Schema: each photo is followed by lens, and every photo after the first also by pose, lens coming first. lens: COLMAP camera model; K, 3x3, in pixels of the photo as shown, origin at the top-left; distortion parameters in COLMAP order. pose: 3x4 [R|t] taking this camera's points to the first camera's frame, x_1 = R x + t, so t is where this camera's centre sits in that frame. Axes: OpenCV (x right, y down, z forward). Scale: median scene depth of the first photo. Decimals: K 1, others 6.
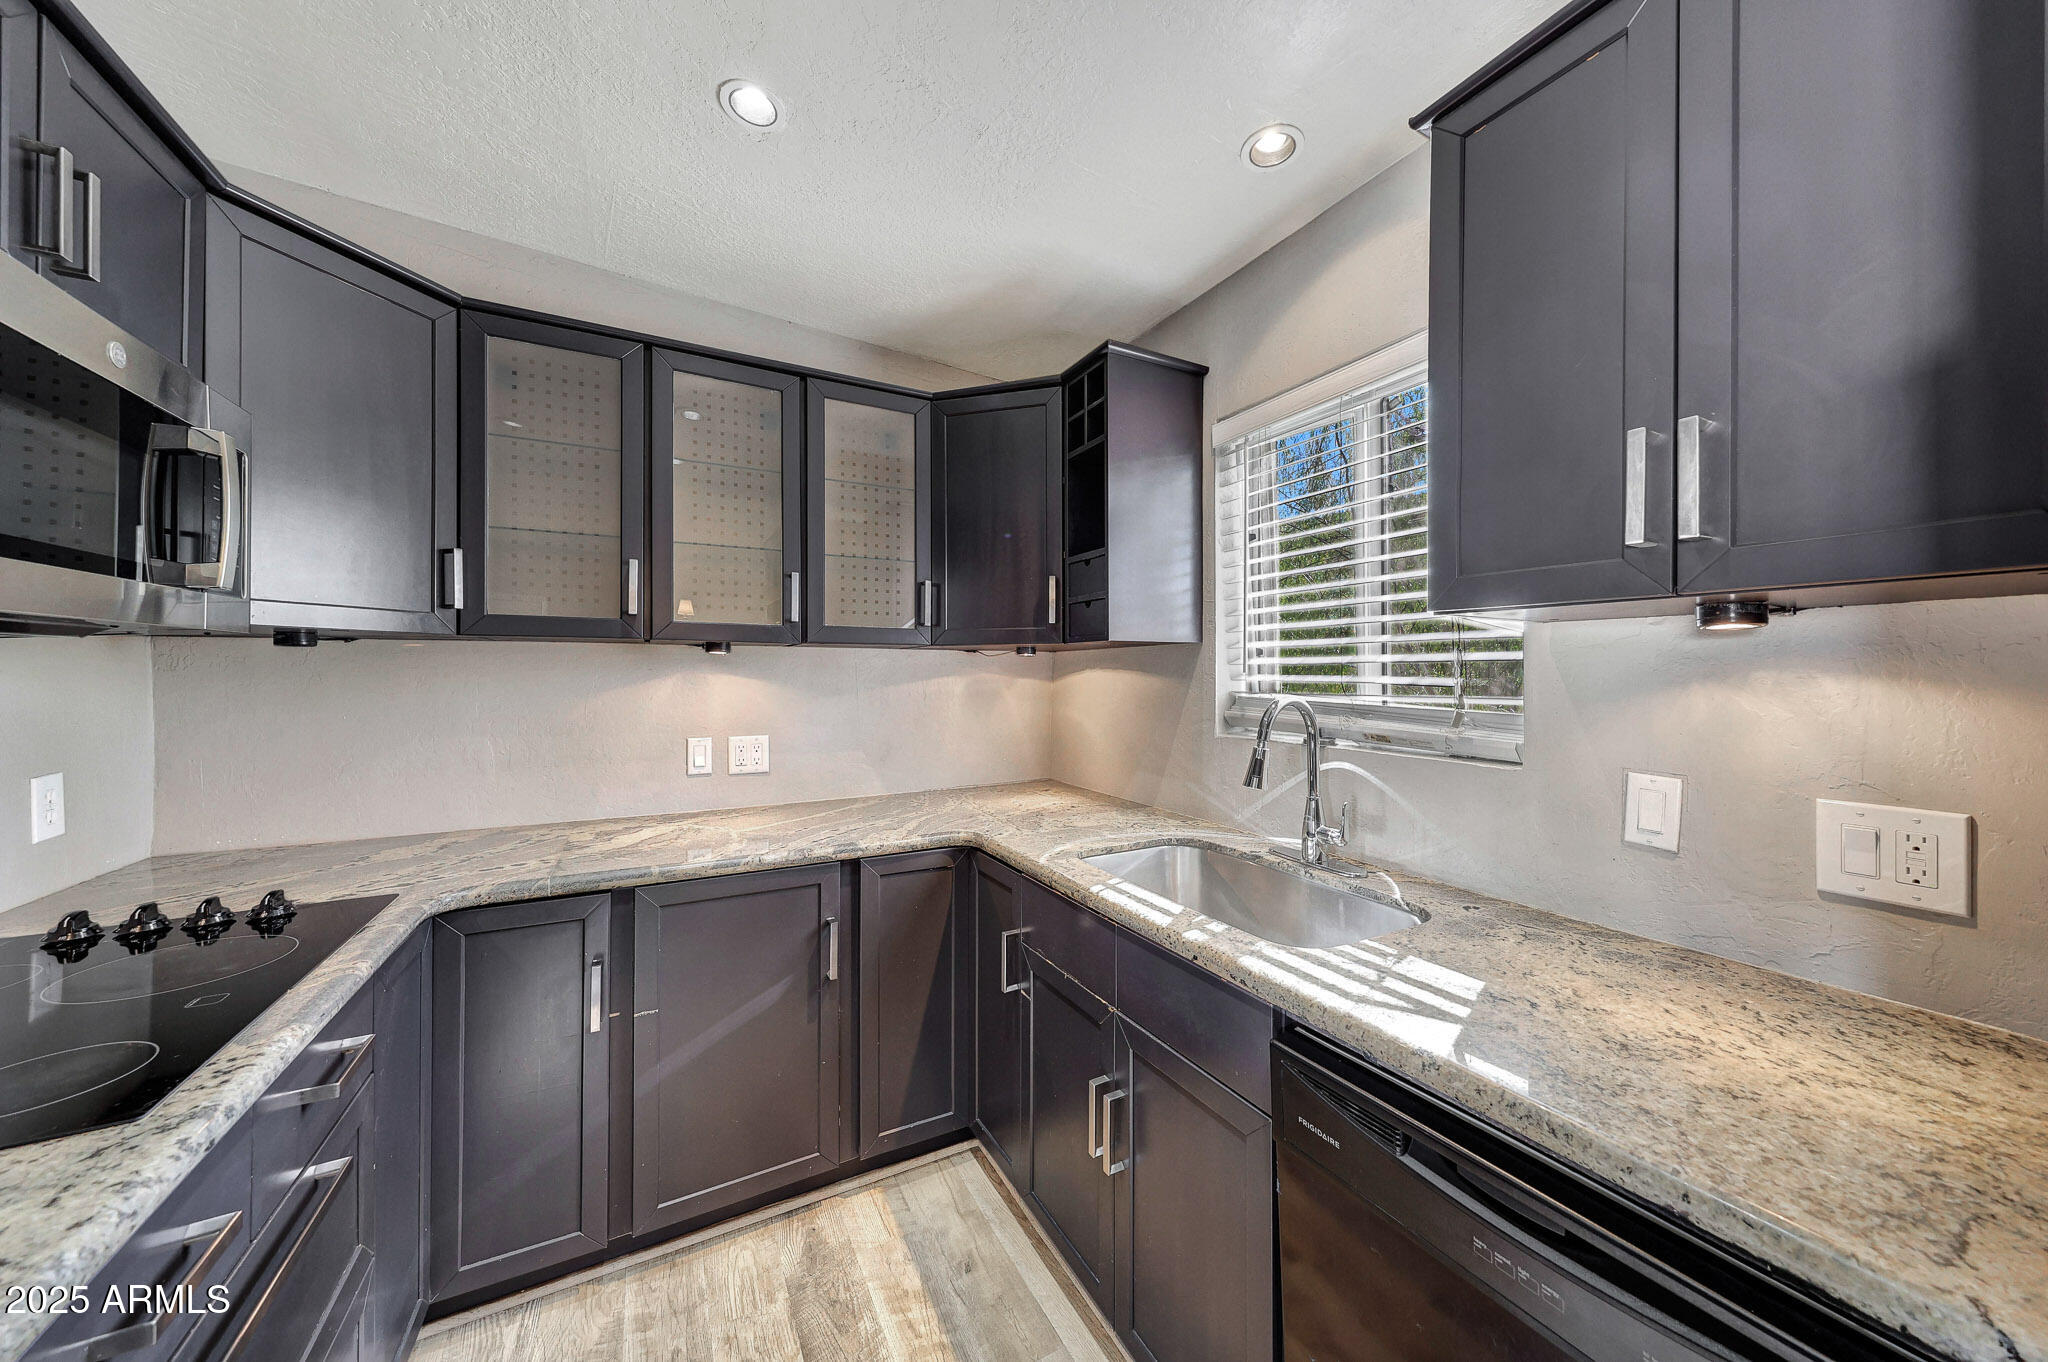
lens RADIAL K [[729.2, 0, 1022.7], [0, 729.2, 661.8], [0, 0, 1]] dist [-0.005014, -0.000333]
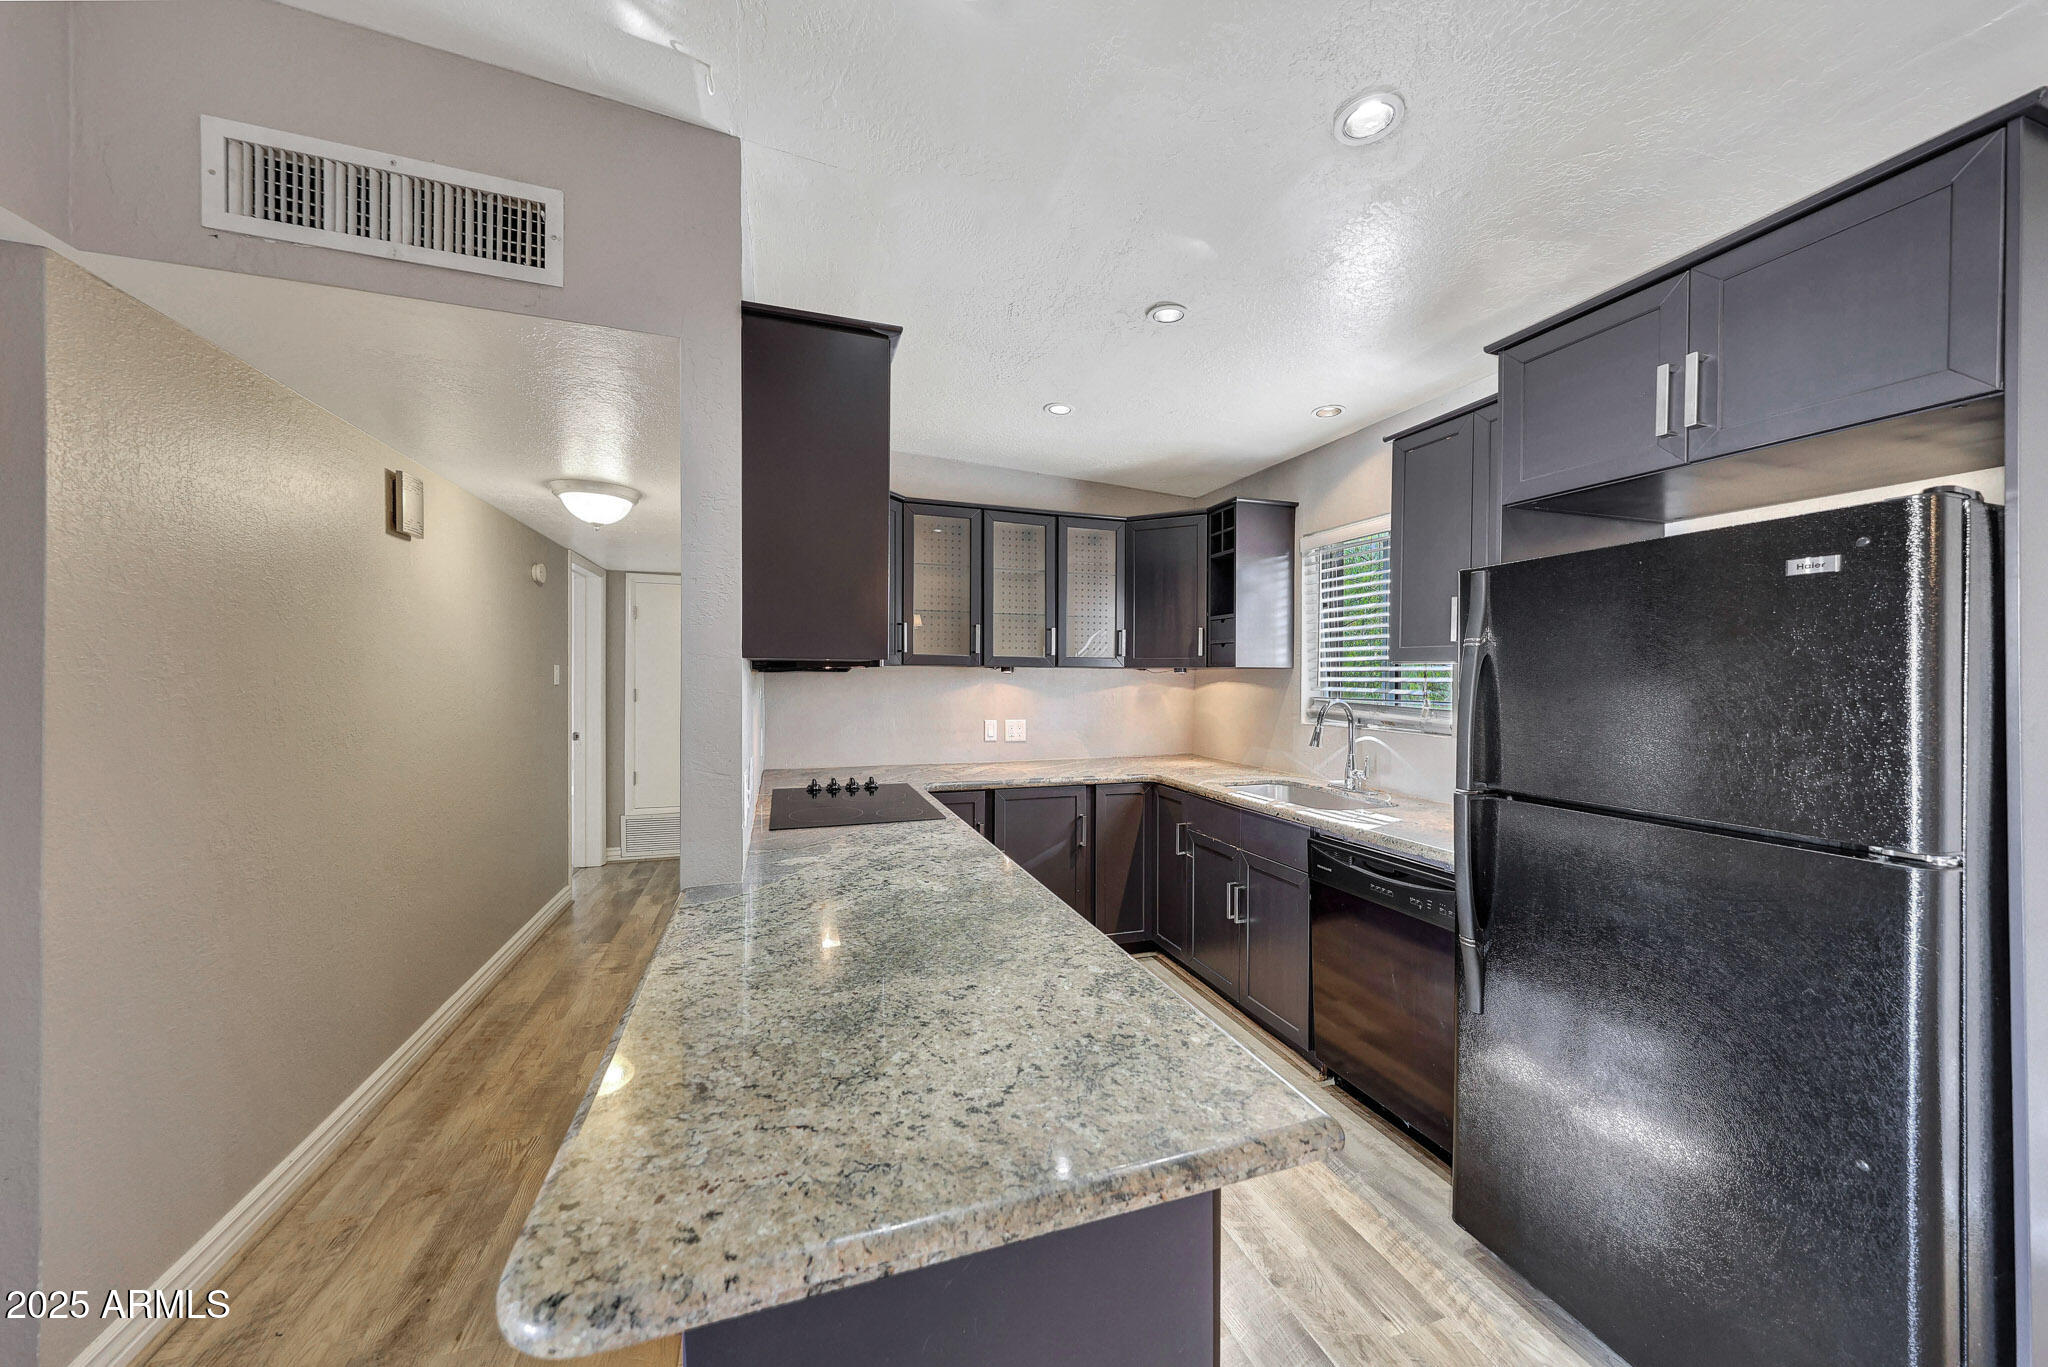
lens RADIAL K [[729.2, 0, 992.5], [0, 729.2, 668.9], [0, 0, 1]] dist [-0.005014, -0.000333]
pose [[0.982362, 0.004410, -0.186935, -0.141172], [-0.003127, 0.999970, 0.007155, -0.039105], [0.186961, -0.006444, 0.982346, -0.907383]]
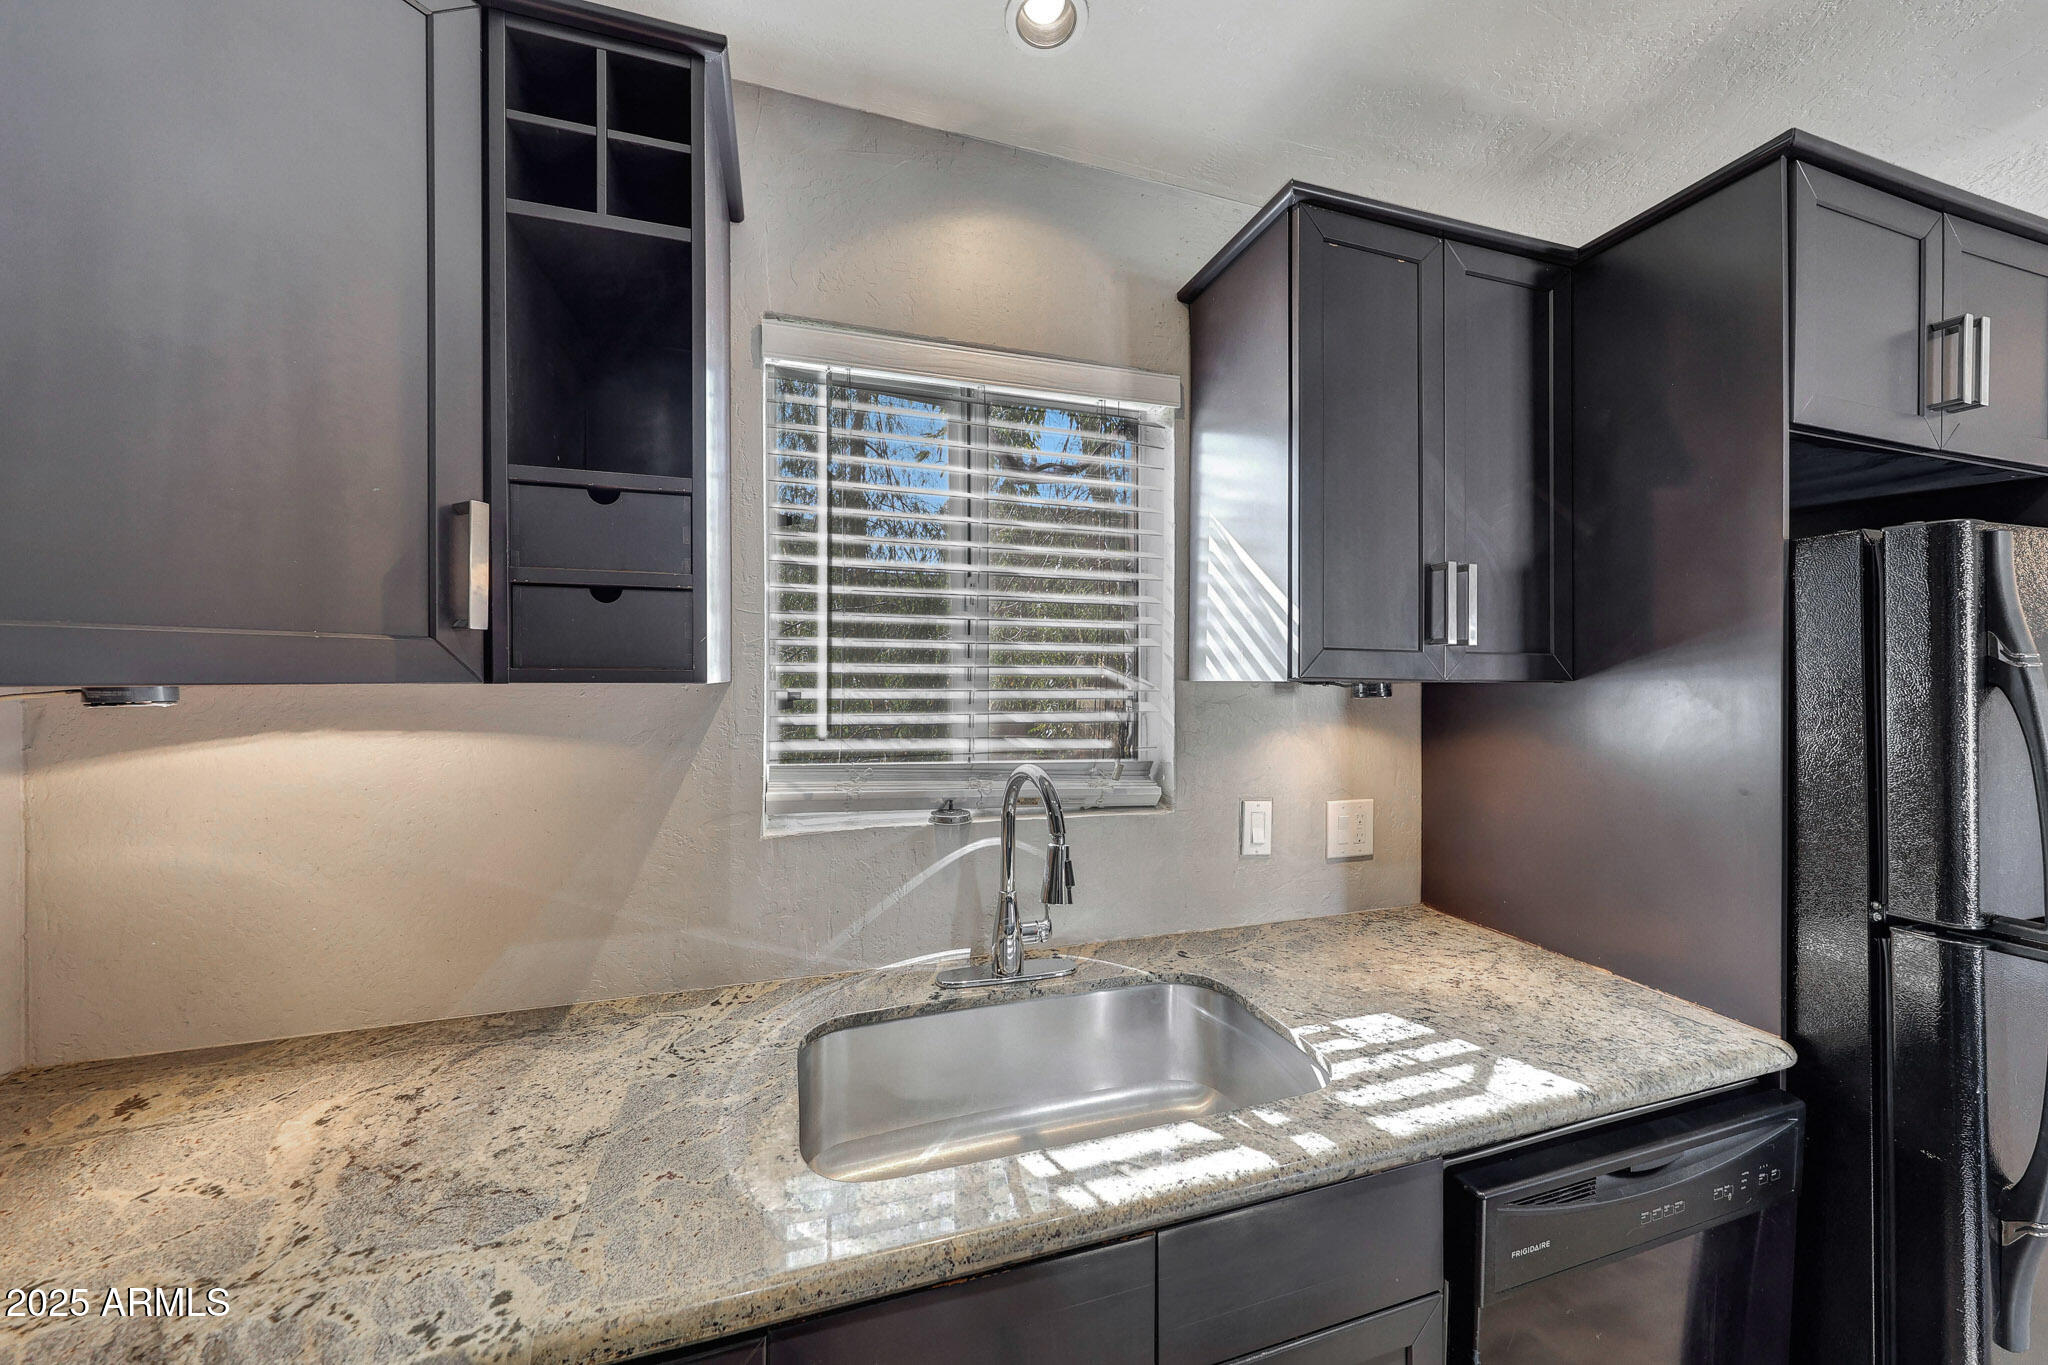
lens RADIAL K [[729.2, 0, 1005.4], [0, 729.2, 670.2], [0, 0, 1]] dist [-0.005014, -0.000333]
pose [[0.165814, -0.001330, 0.986156, -0.334769], [-0.027083, 0.999616, 0.005902, -0.049990], [-0.985785, -0.027687, 0.165715, 0.798101]]
